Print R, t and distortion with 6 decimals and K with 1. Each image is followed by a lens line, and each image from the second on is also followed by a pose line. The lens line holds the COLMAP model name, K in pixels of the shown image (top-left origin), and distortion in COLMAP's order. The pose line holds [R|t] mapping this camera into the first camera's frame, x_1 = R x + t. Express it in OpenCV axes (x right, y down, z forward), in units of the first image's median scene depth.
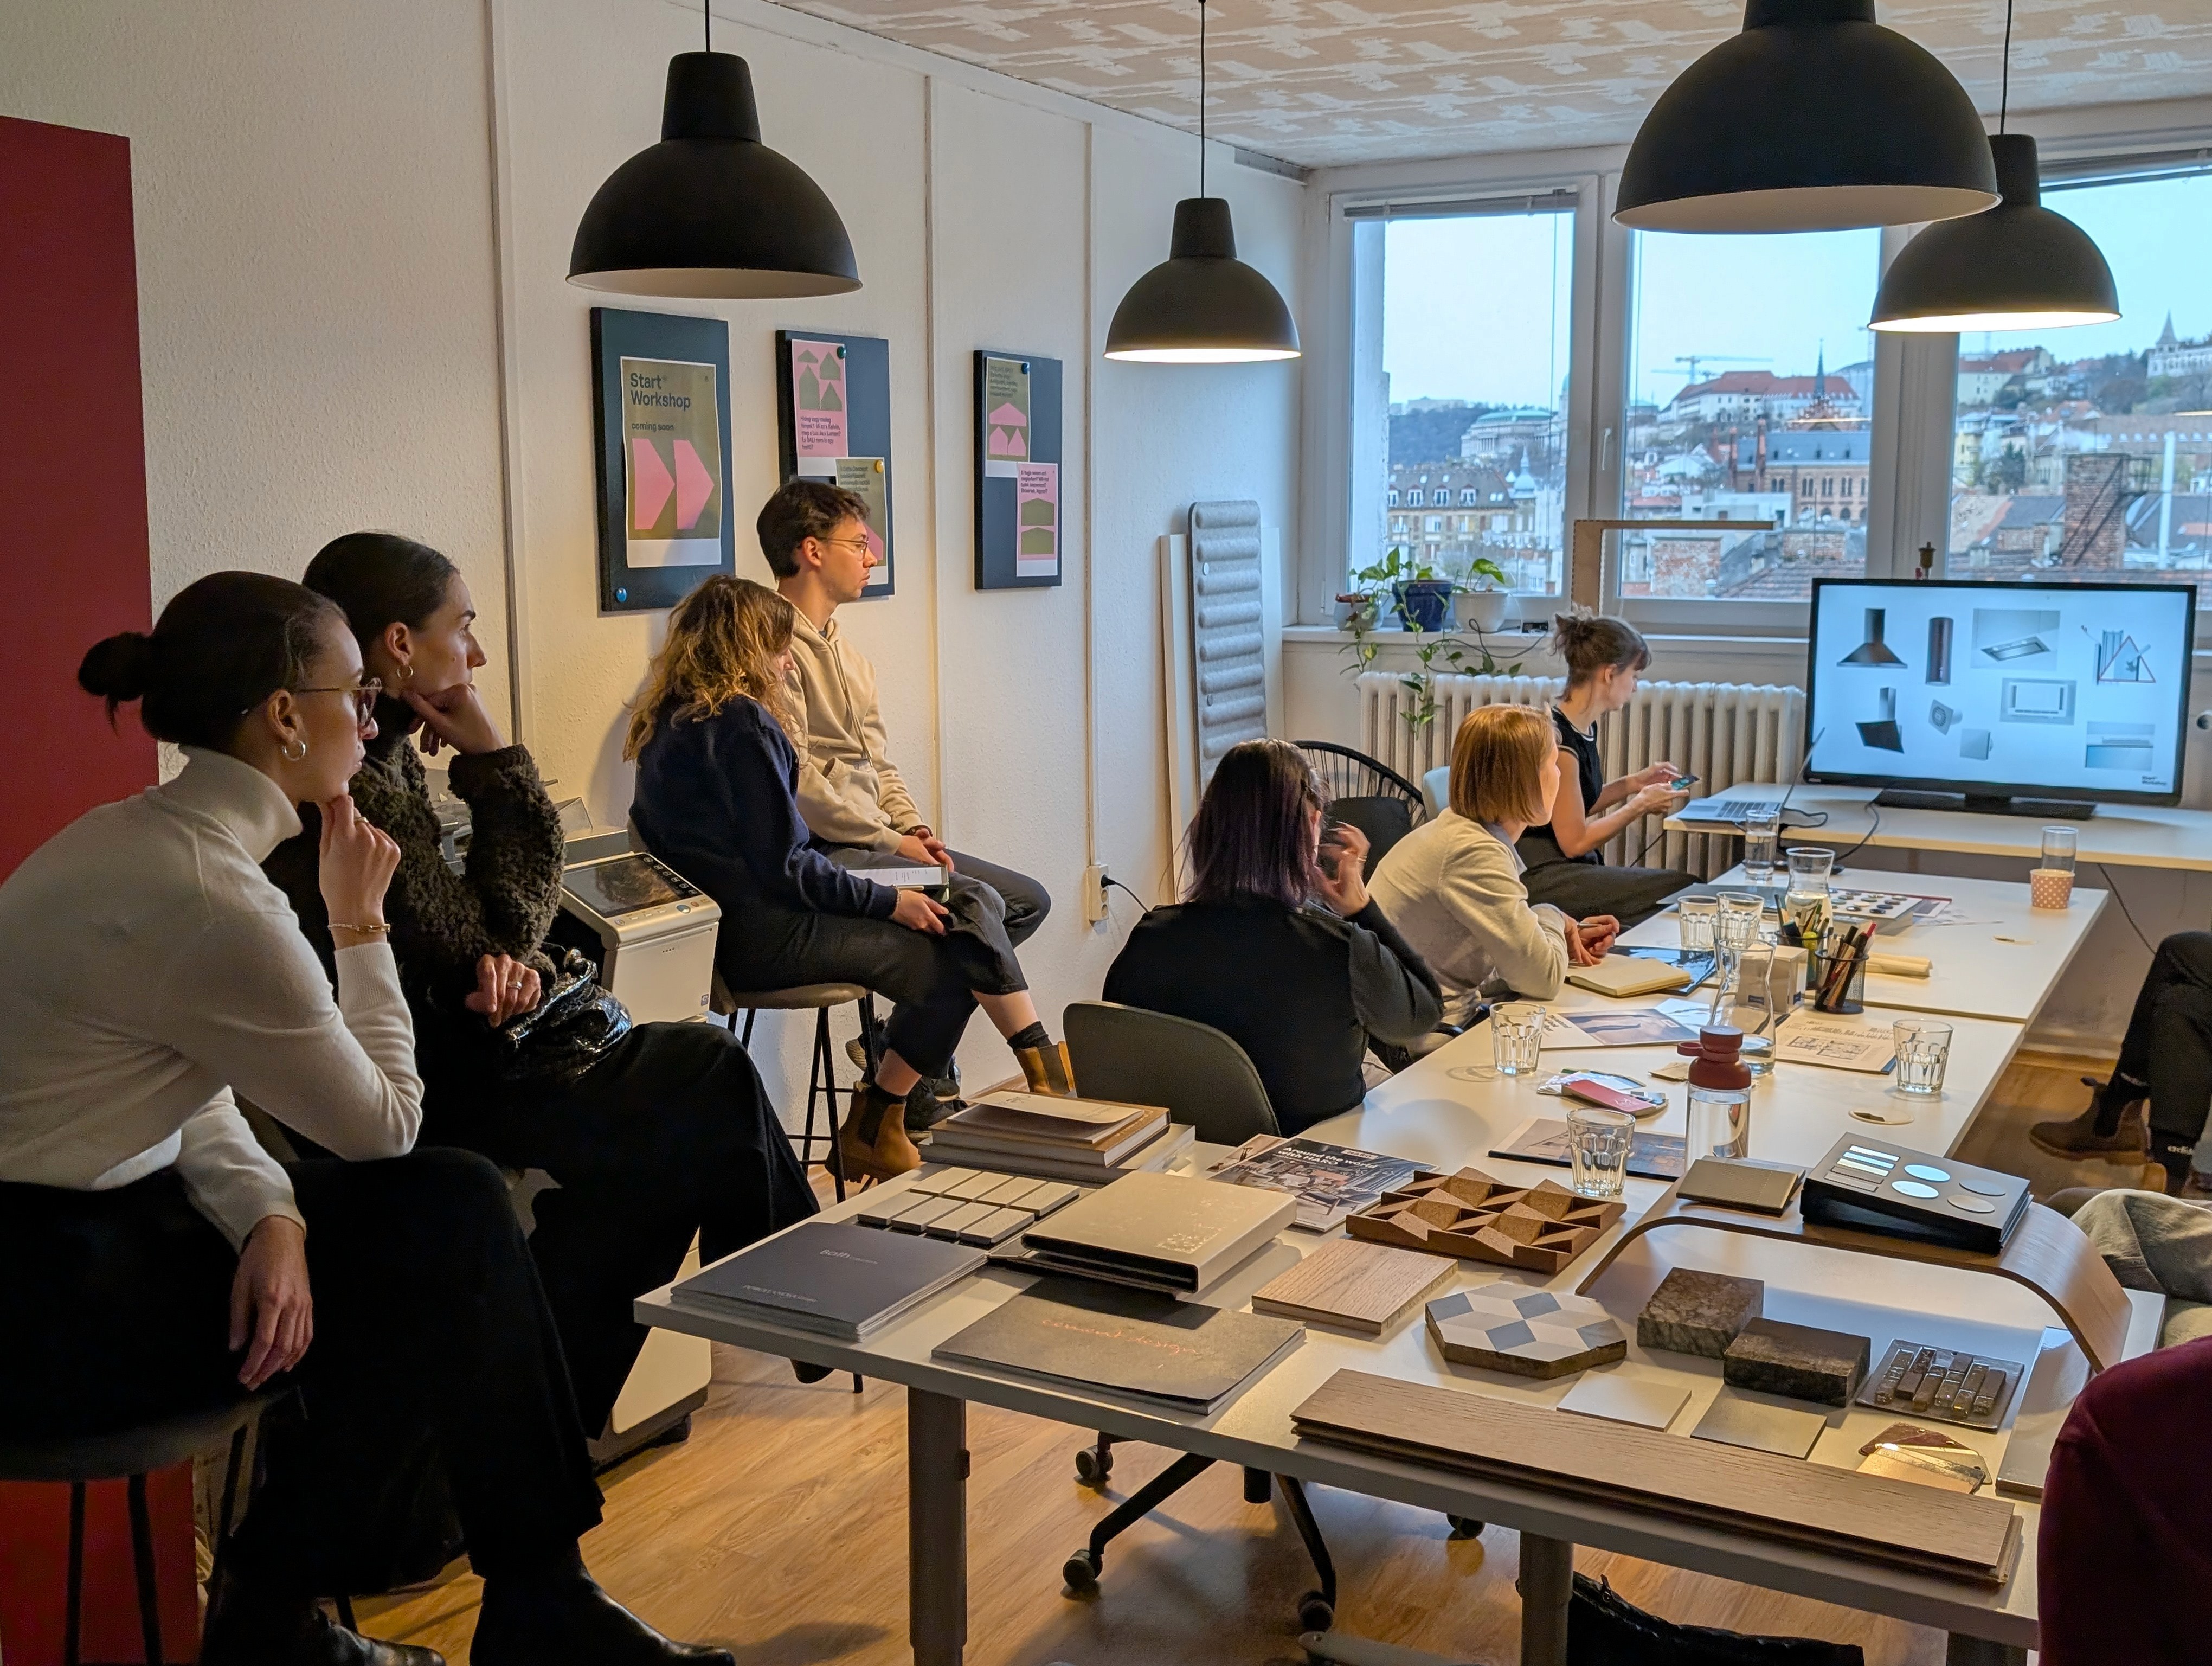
lens RADIAL K [[2200.5, 0, 1106.0], [0, 2200.5, 833.0], [0, 0, 1]] dist [-0.001482, -0.014968]
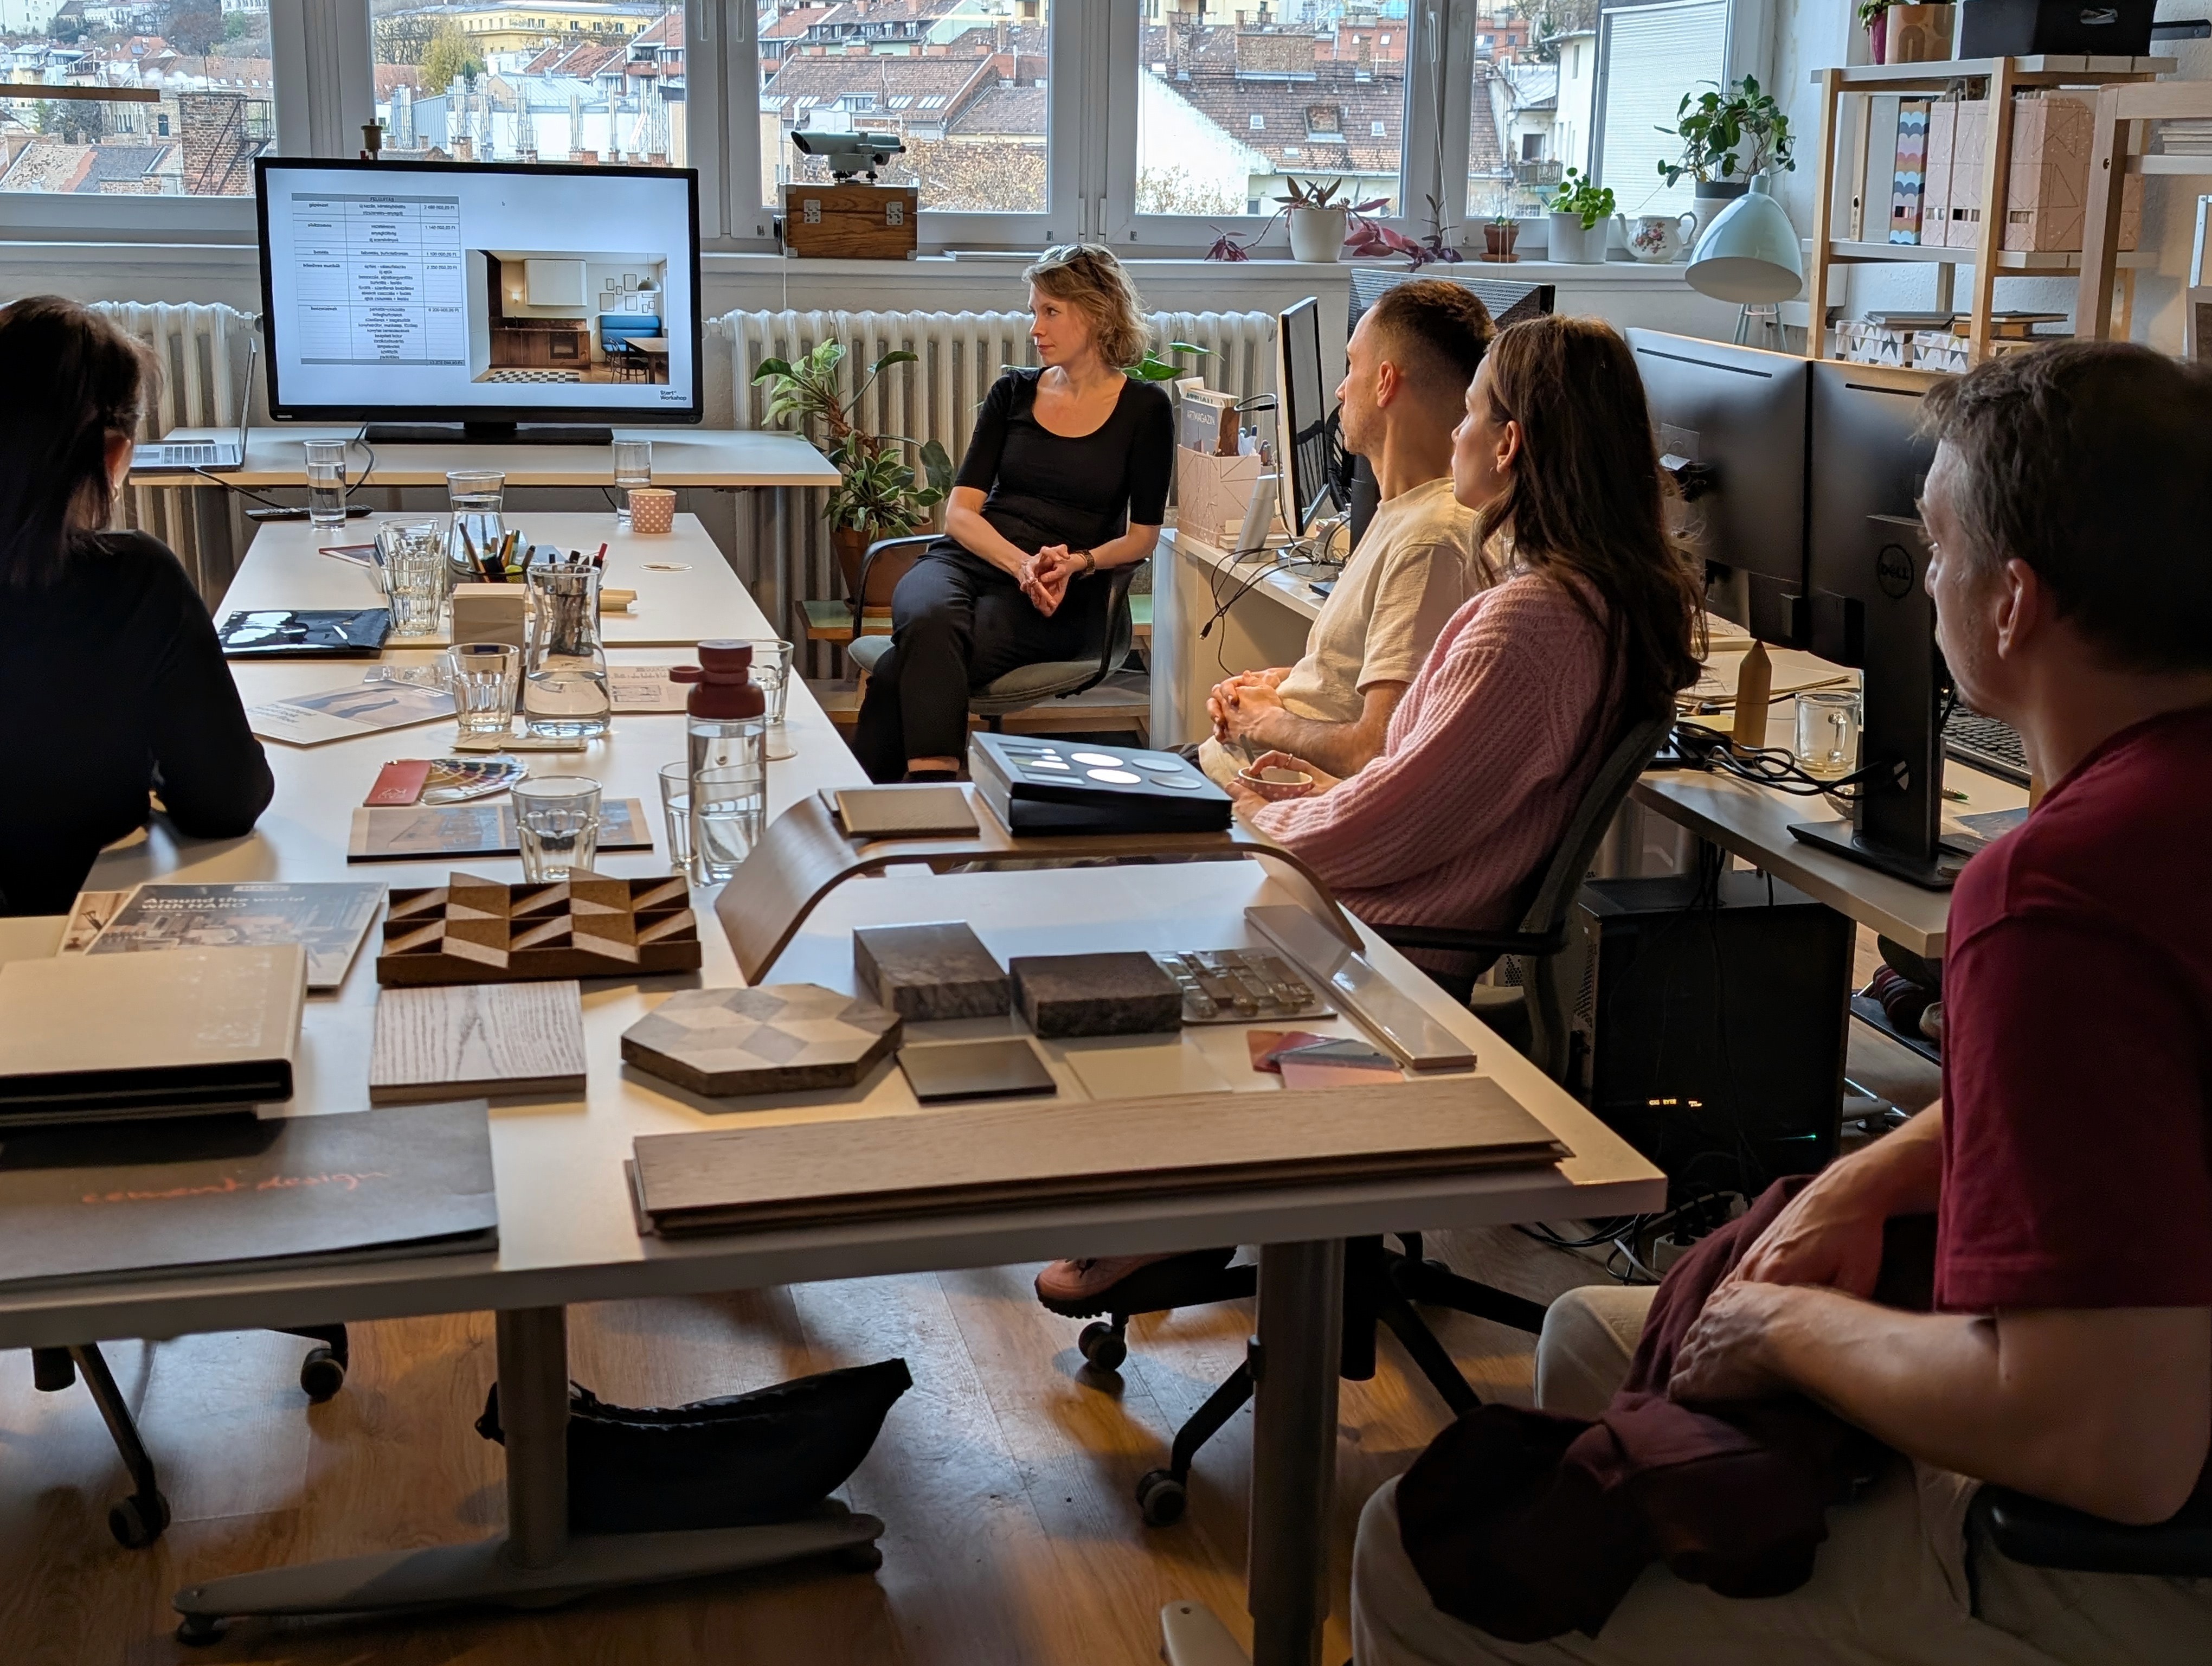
lens RADIAL K [[2511.2, 0, 1106.0], [0, 2511.2, 833.0], [0, 0, 1]] dist [0.003327, -0.032583]
pose [[0.706308, -0.155762, 0.690556, -0.138823], [0.080133, 0.986815, 0.140625, 0.023628], [-0.703355, -0.043988, 0.709477, 0.155069]]
